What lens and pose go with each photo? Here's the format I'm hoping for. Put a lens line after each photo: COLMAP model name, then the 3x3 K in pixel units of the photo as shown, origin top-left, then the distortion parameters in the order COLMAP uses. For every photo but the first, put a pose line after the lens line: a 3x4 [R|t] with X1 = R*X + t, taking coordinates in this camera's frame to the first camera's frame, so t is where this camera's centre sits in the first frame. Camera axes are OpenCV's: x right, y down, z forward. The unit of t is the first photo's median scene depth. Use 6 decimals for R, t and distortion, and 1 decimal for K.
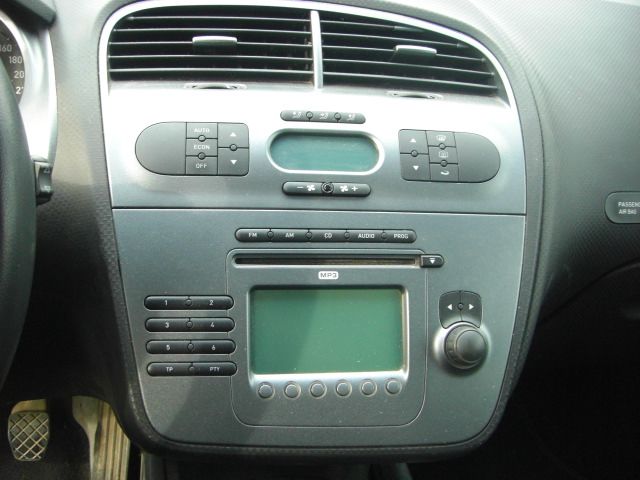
lens RADIAL K [[724.6, 0, 297.6], [0, 724.6, 269.8], [0, 0, 1]] dist [-0.176879, 0.091750]
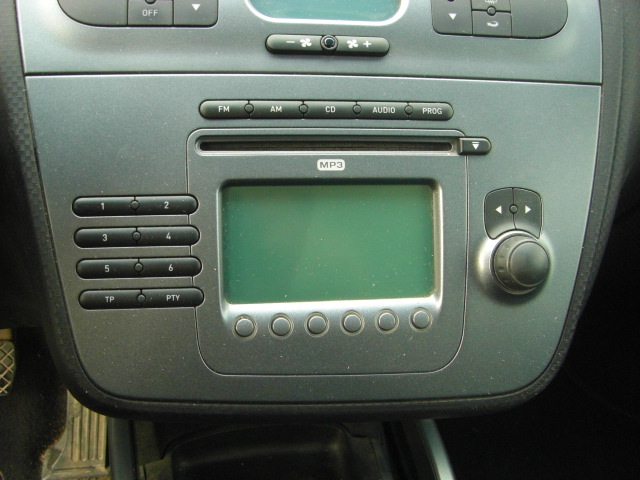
lens RADIAL K [[724.6, 0, 297.6], [0, 724.6, 269.8], [0, 0, 1]] dist [-0.176879, 0.091750]
pose [[0.999912, -0.008274, -0.010390, 0.015791], [0.009464, 0.992700, 0.120242, 0.023593], [0.009319, -0.120329, 0.992690, 0.276879]]
